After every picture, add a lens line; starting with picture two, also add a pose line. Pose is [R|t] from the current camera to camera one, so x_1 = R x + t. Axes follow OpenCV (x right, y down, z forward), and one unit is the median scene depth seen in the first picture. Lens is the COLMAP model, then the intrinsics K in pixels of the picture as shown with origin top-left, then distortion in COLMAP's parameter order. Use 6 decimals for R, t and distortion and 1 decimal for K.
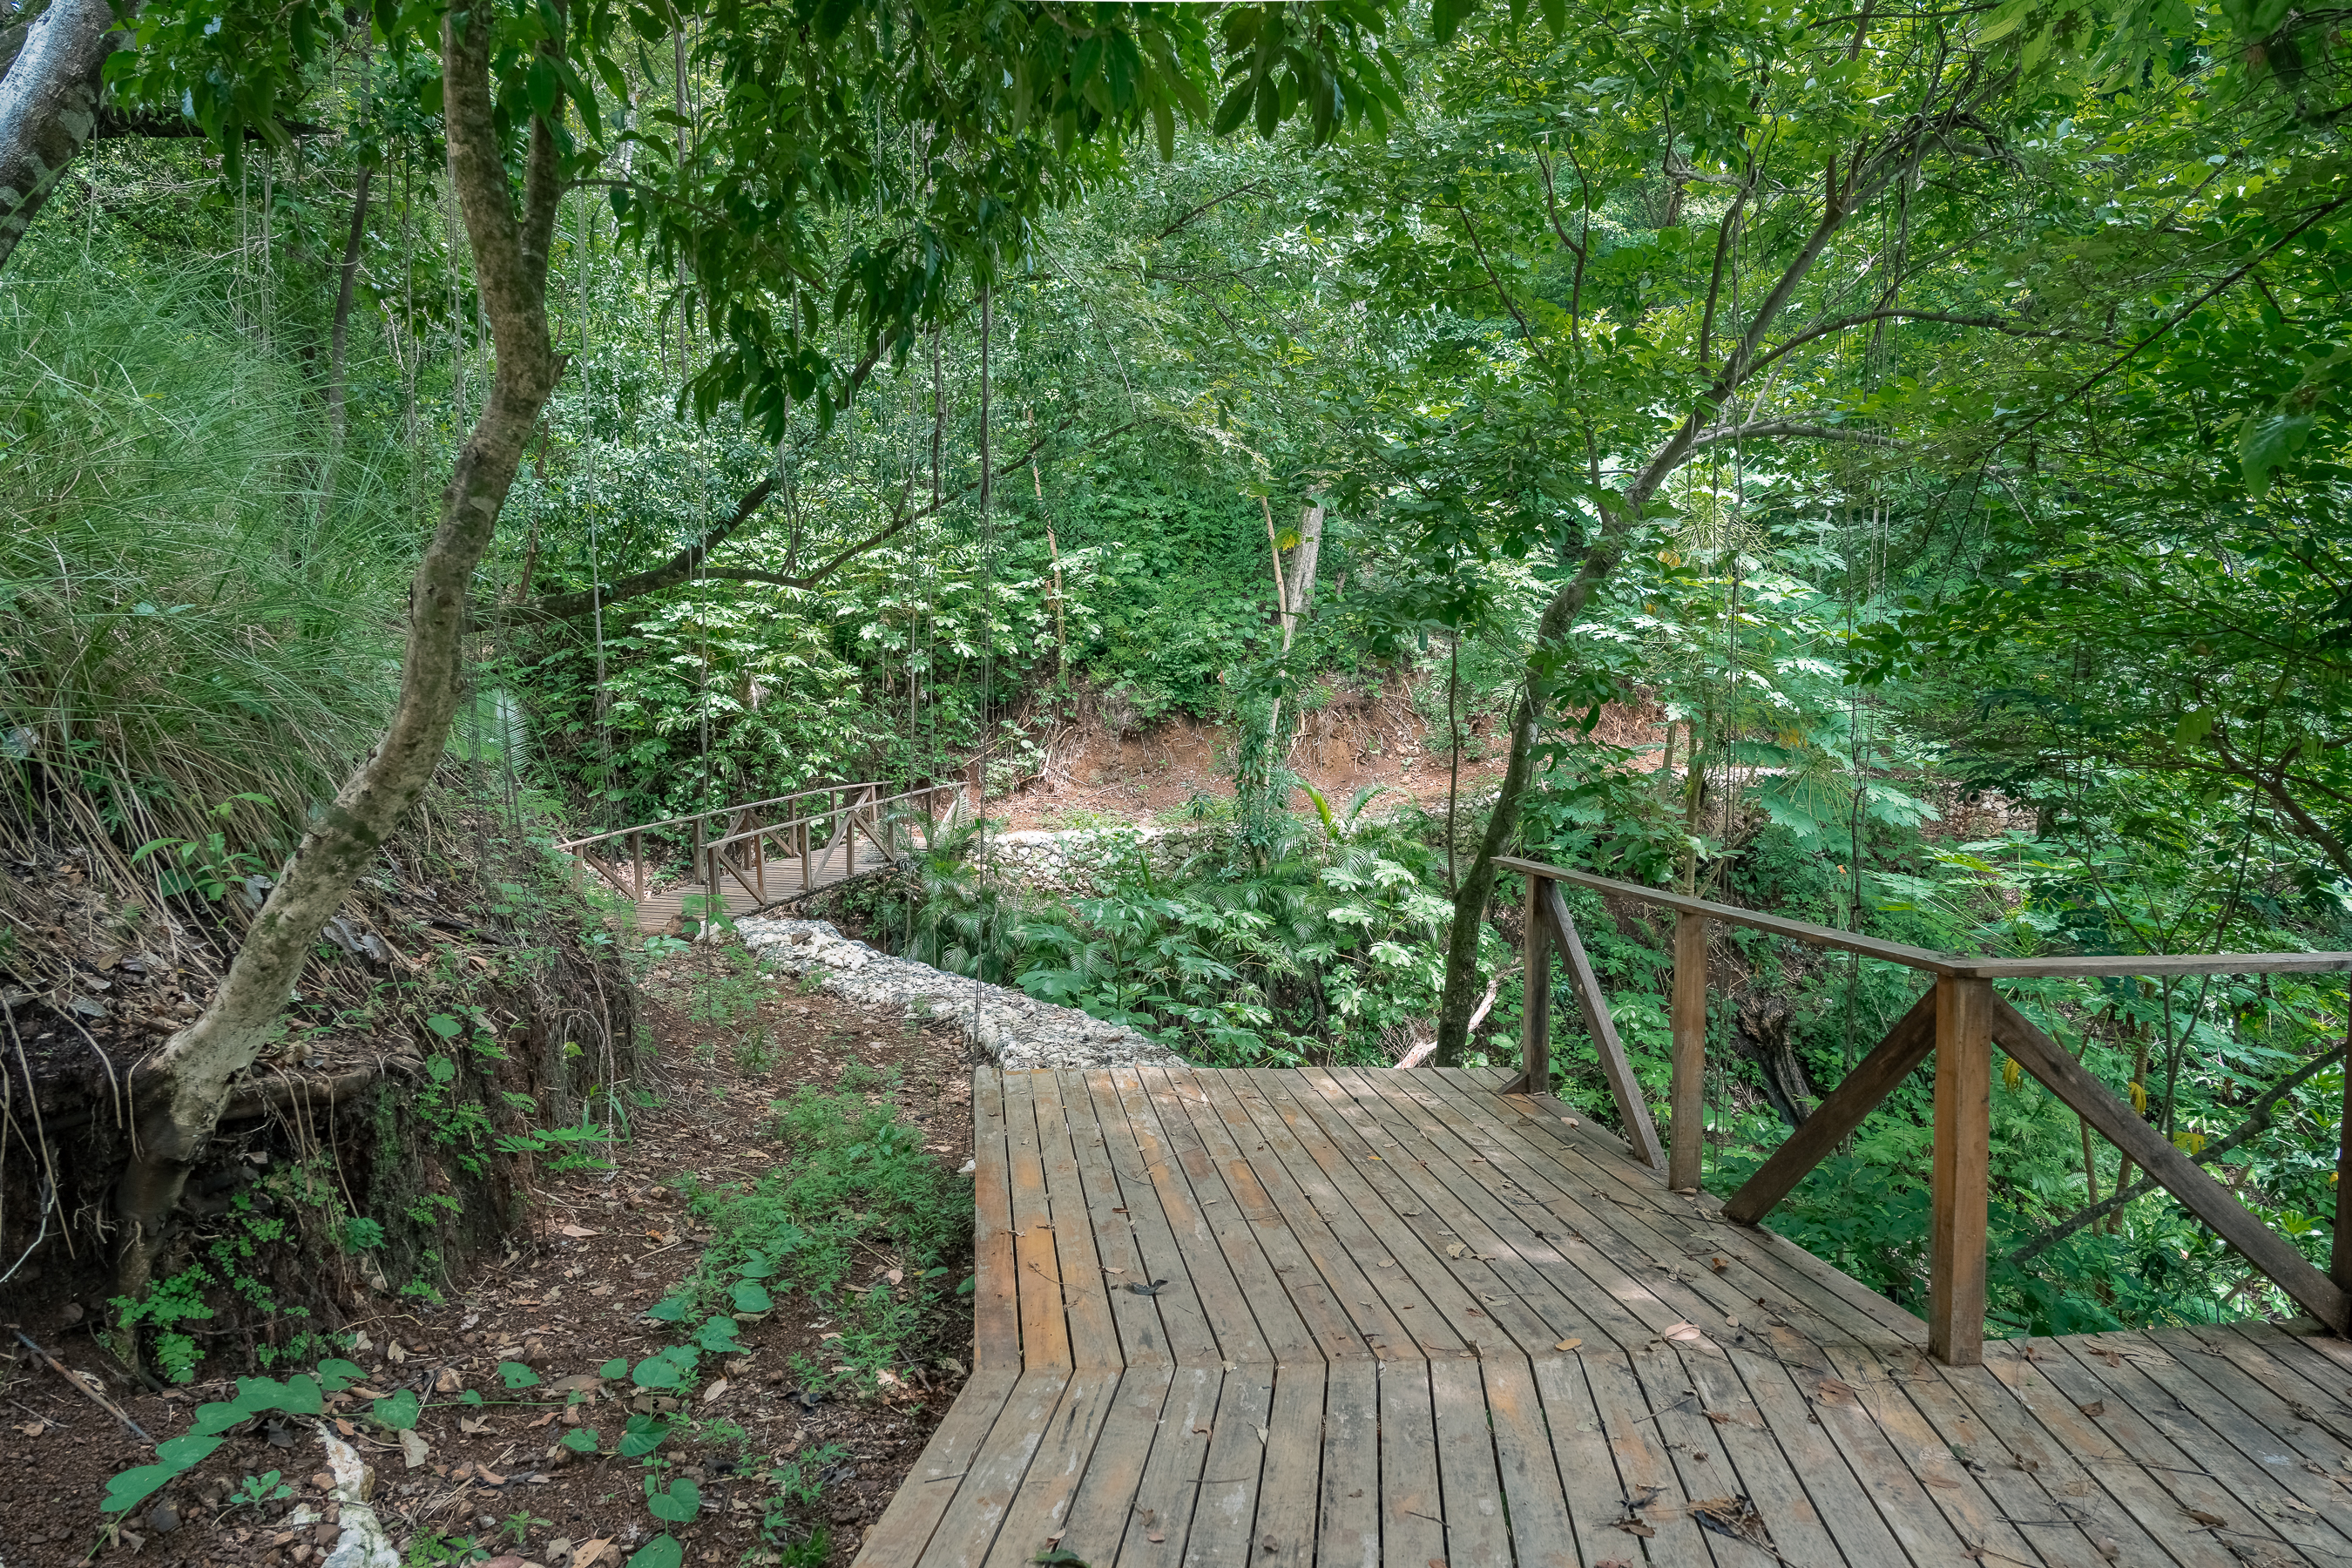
lens RADIAL K [[1287.8, 0, 1167.3], [0, 1287.8, 790.3], [0, 0, 1]] dist [-0.021260, 0.003387]
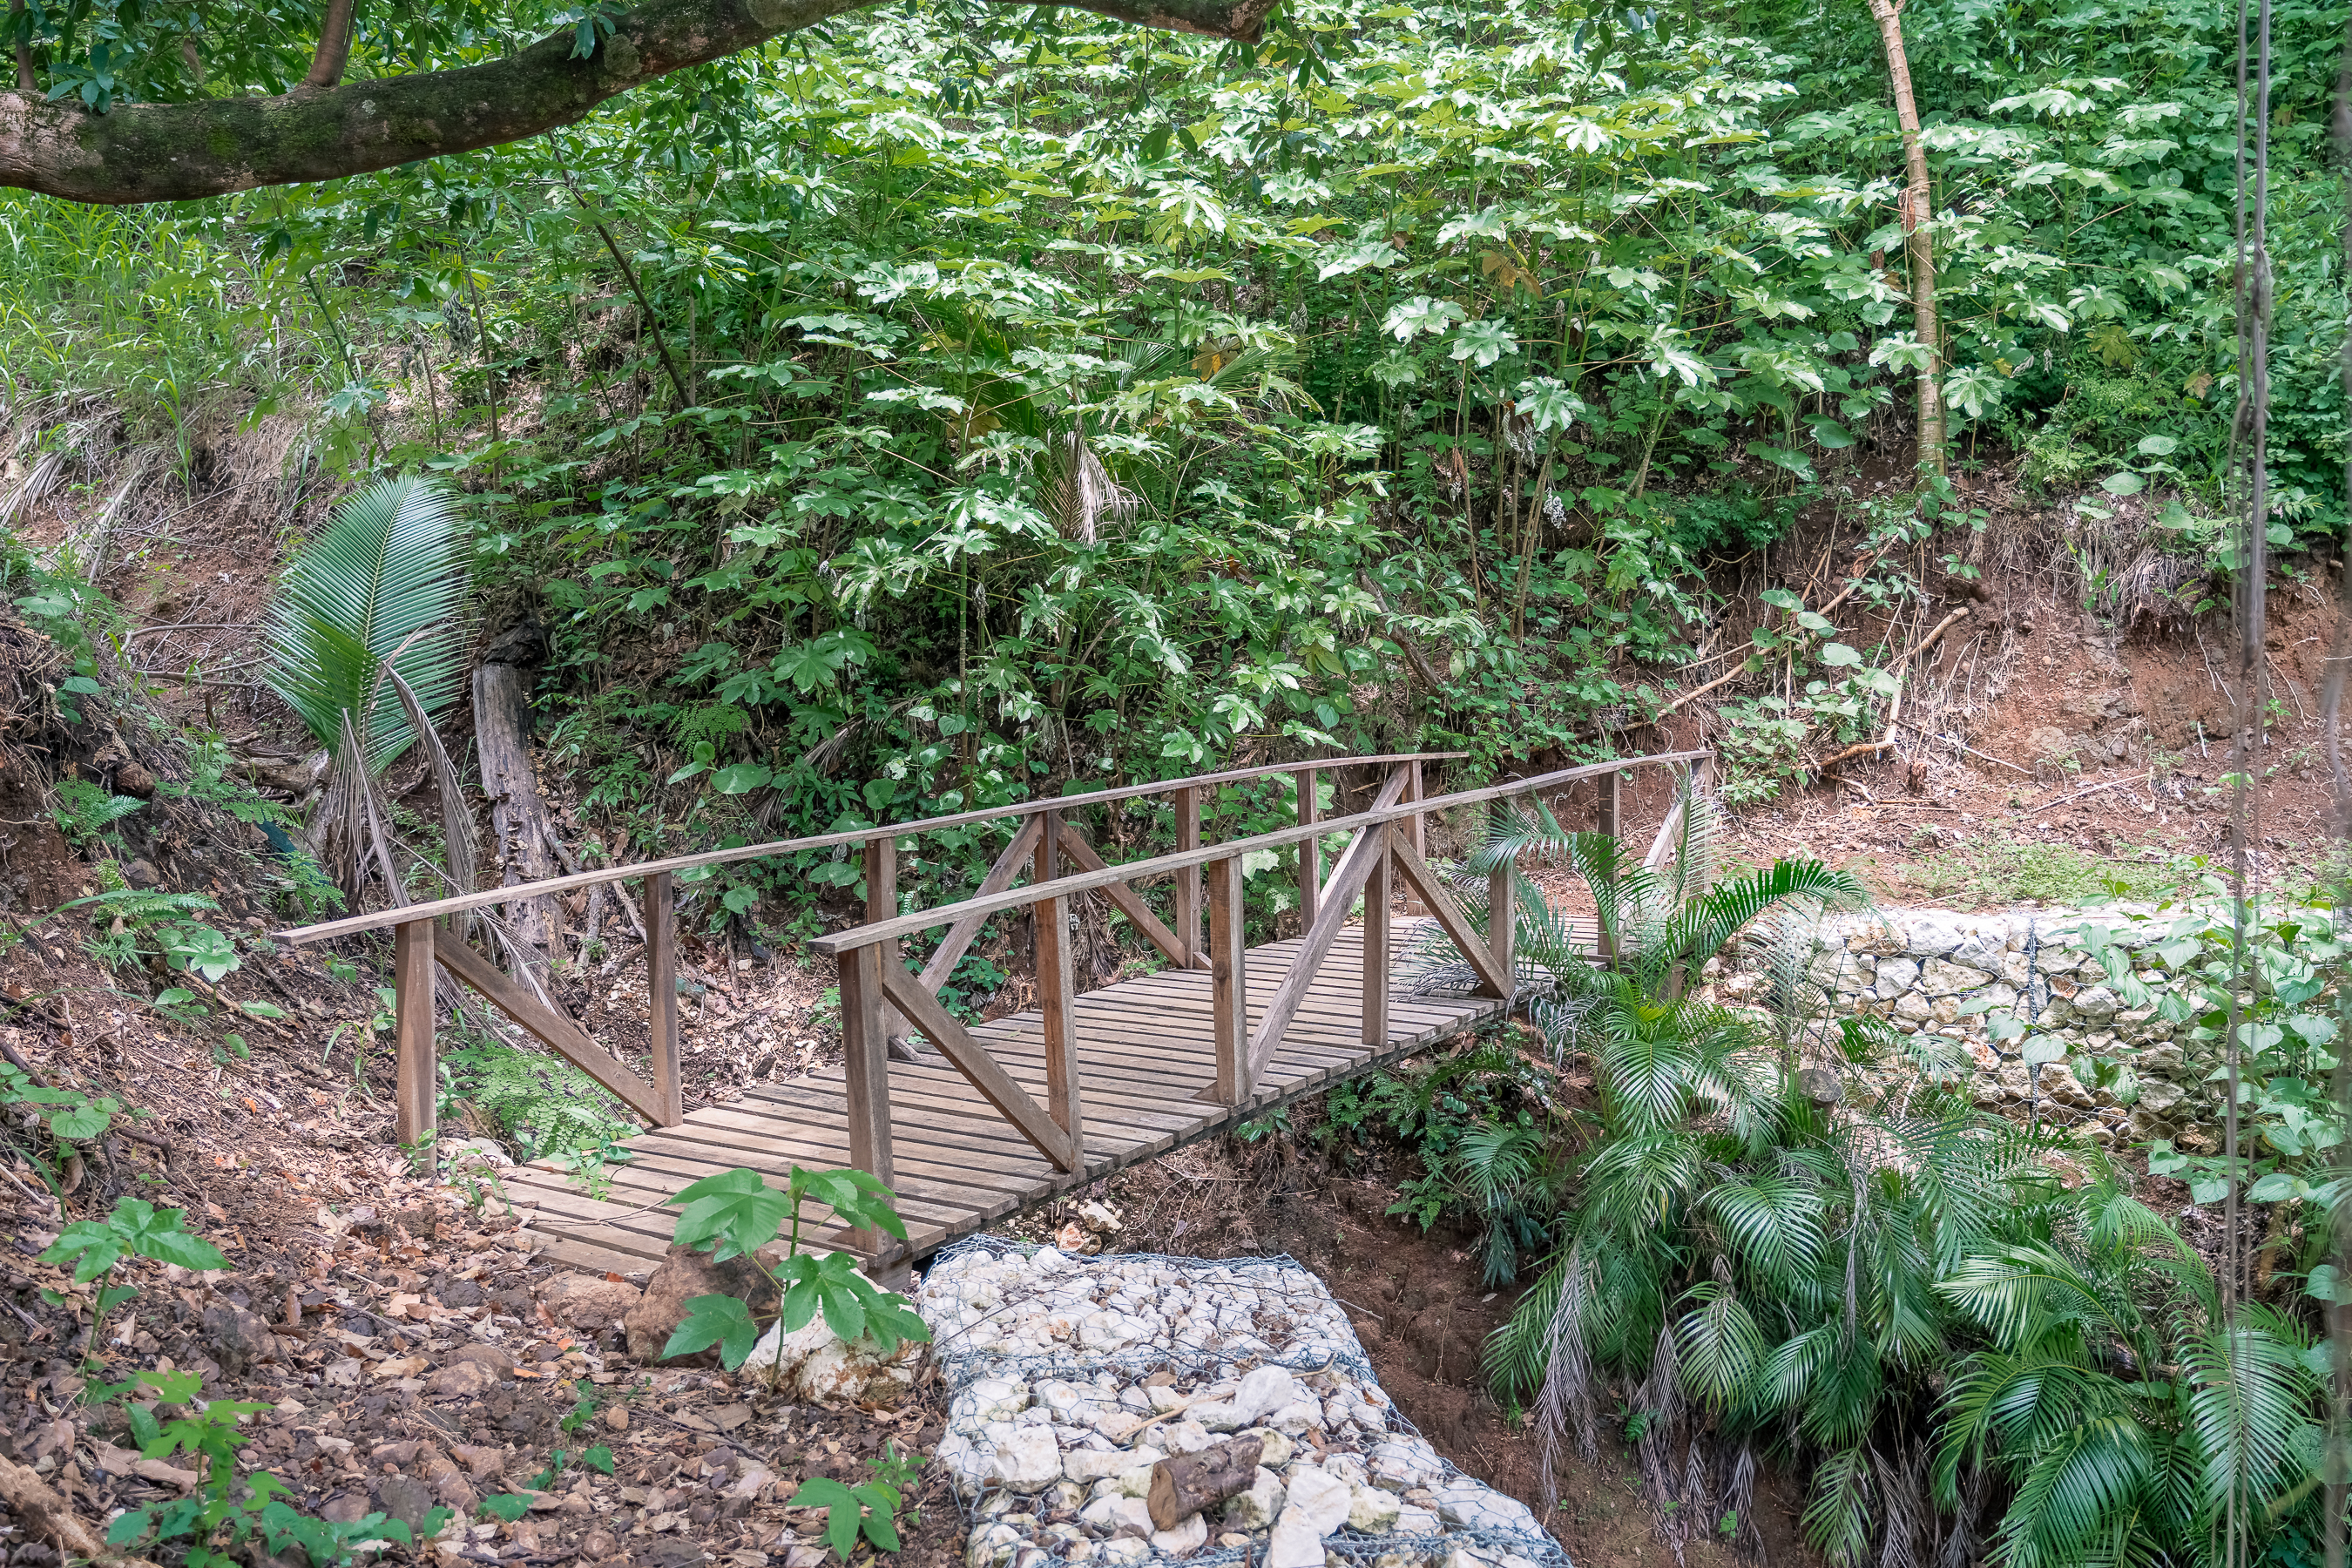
lens RADIAL K [[2108.5, 0, 1176.6], [0, 2108.5, 786.3], [0, 0, 1]] dist [-0.001152, -0.002328]
pose [[0.956229, 0.011764, -0.292381, -0.125749], [-0.017451, 0.999706, -0.016852, 0.014030], [0.292097, 0.021217, 0.956153, 0.443574]]
